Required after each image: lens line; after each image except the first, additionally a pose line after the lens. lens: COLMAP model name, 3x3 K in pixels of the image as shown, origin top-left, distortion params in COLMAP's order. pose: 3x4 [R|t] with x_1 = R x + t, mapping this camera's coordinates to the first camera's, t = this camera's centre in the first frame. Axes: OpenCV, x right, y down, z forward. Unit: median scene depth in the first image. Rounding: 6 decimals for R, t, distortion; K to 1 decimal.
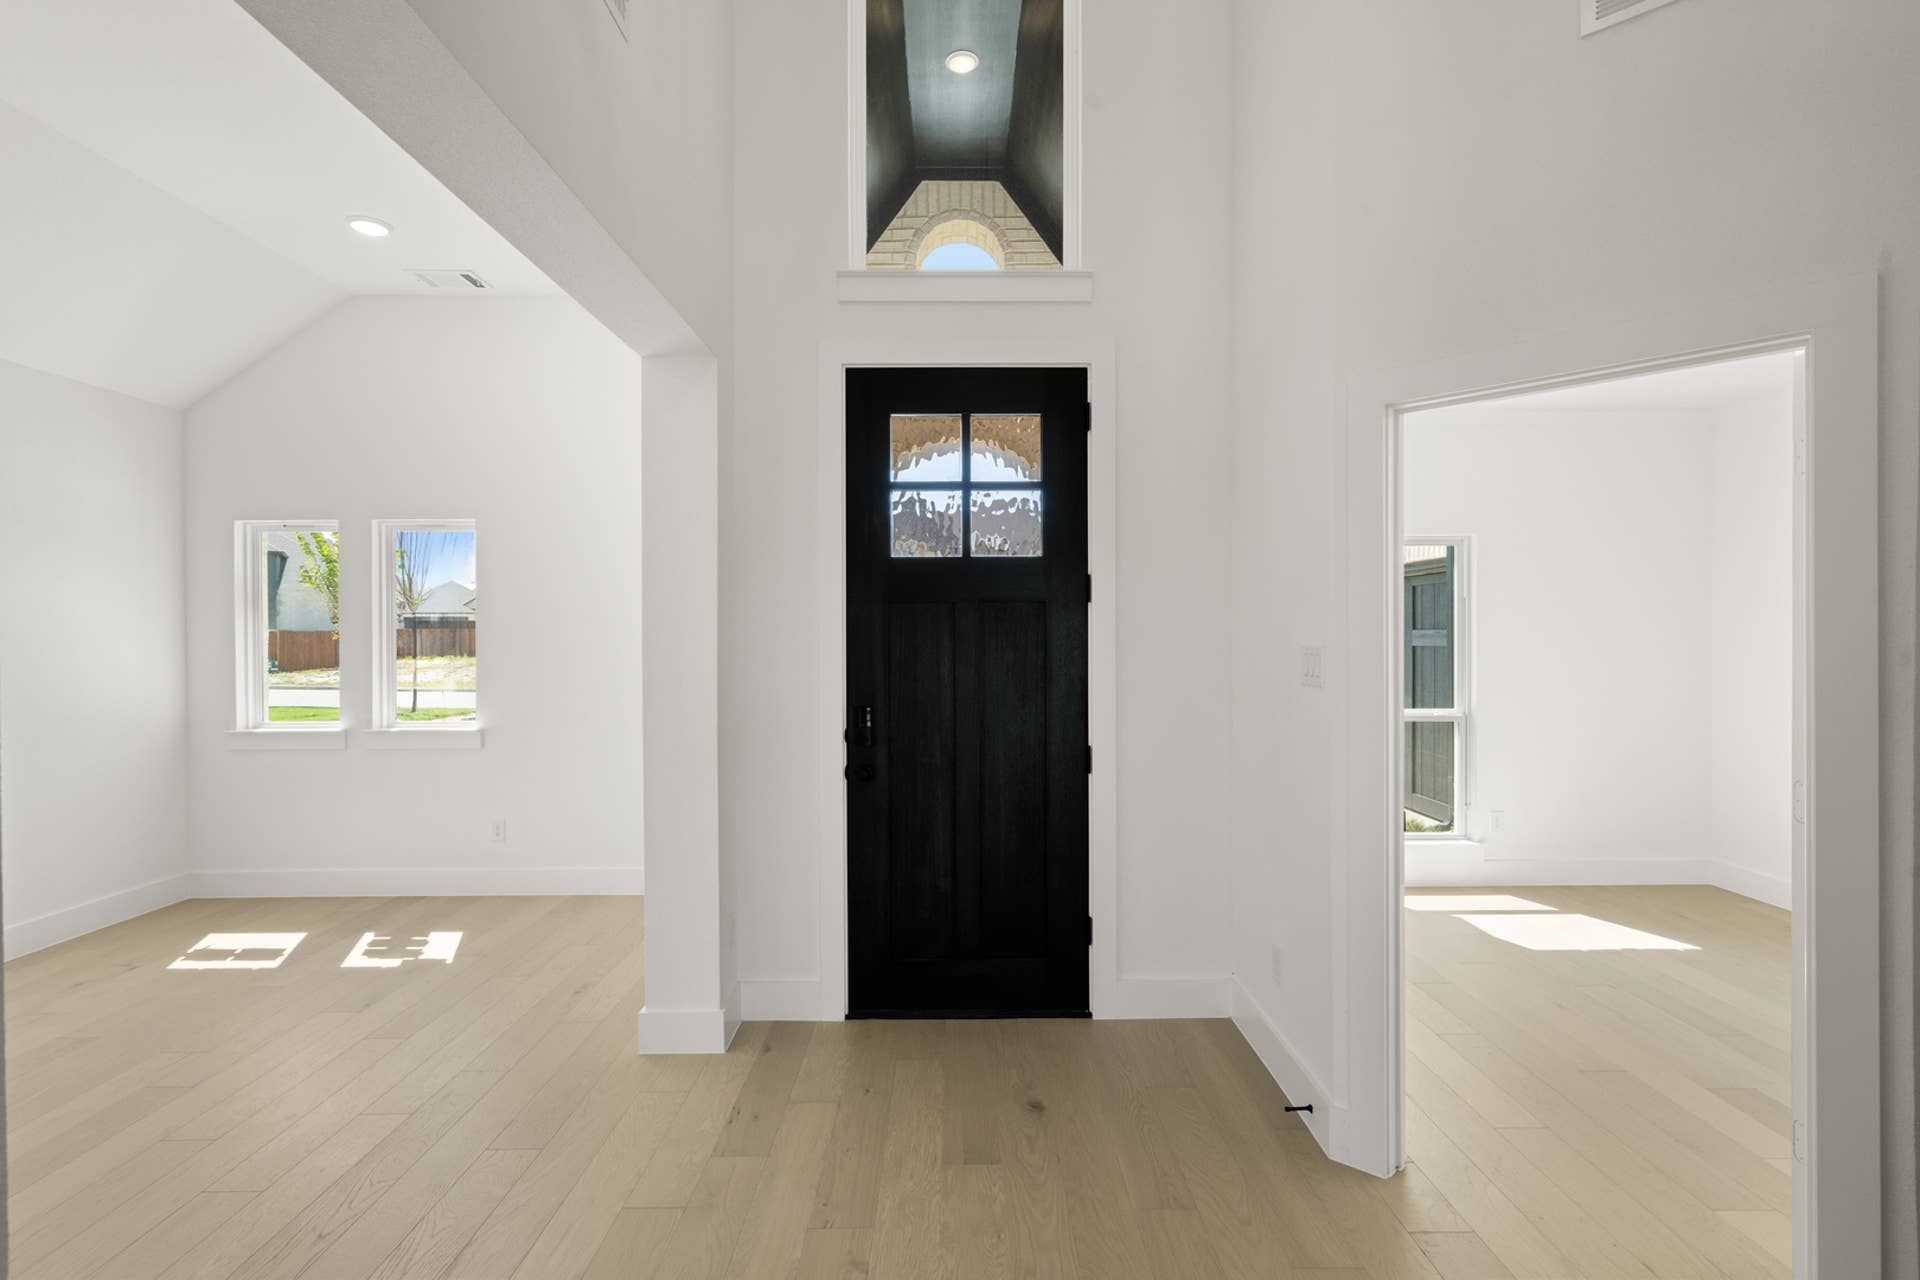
lens RADIAL K [[926.4, 0, 960.0], [0, 926.4, 640.0], [0, 0, 1]] dist [0.001506, 0.000022]
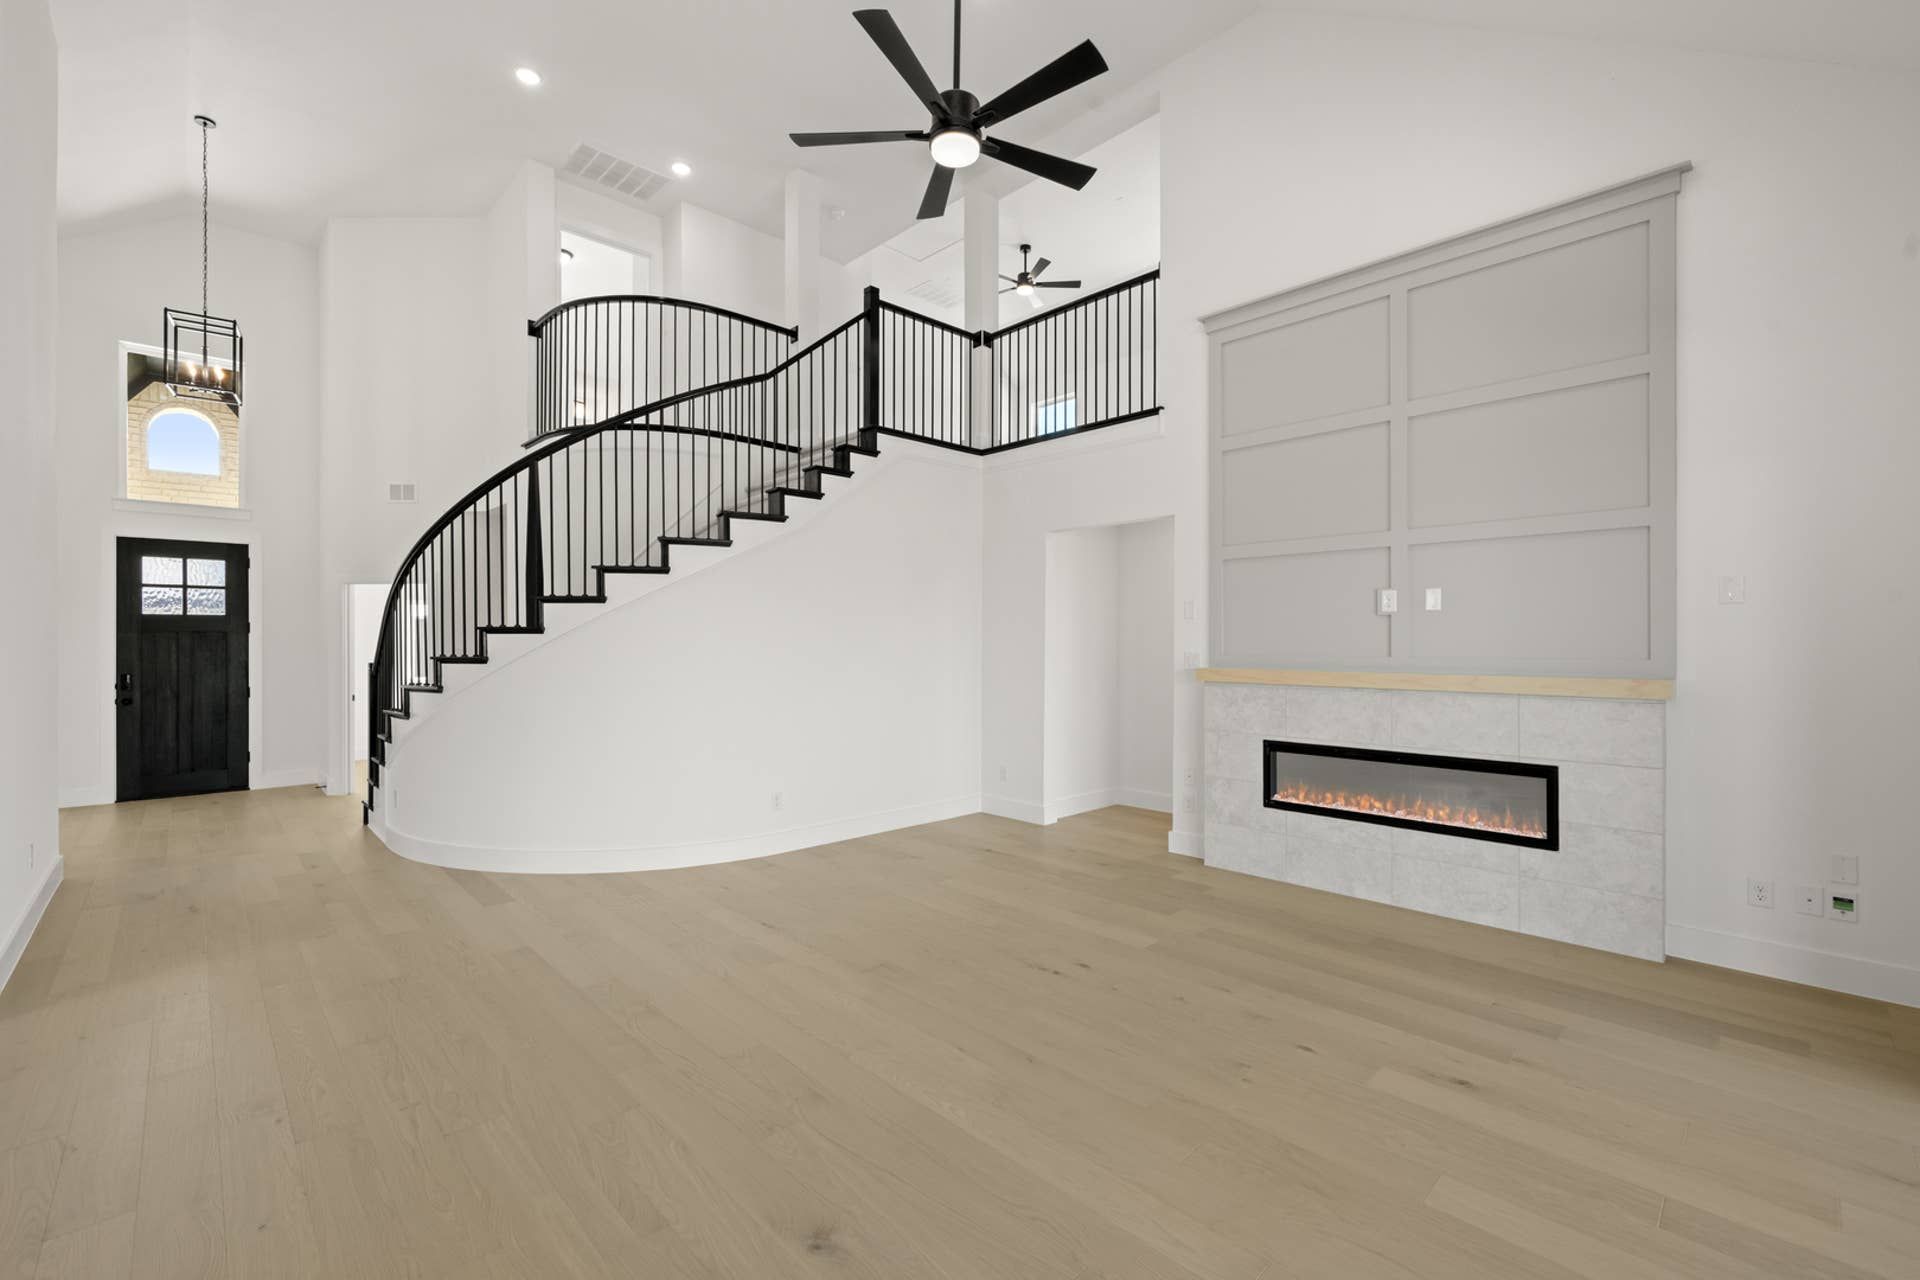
lens RADIAL K [[799.9, 0, 963.4], [0, 799.9, 640.0], [0, 0, 1]] dist [0.000029, -0.000039]
pose [[0.719665, 0.003003, 0.694315, 0.021167], [-0.000061, 0.999991, -0.004262, -0.010064], [-0.694322, 0.003025, 0.719658, -2.130679]]
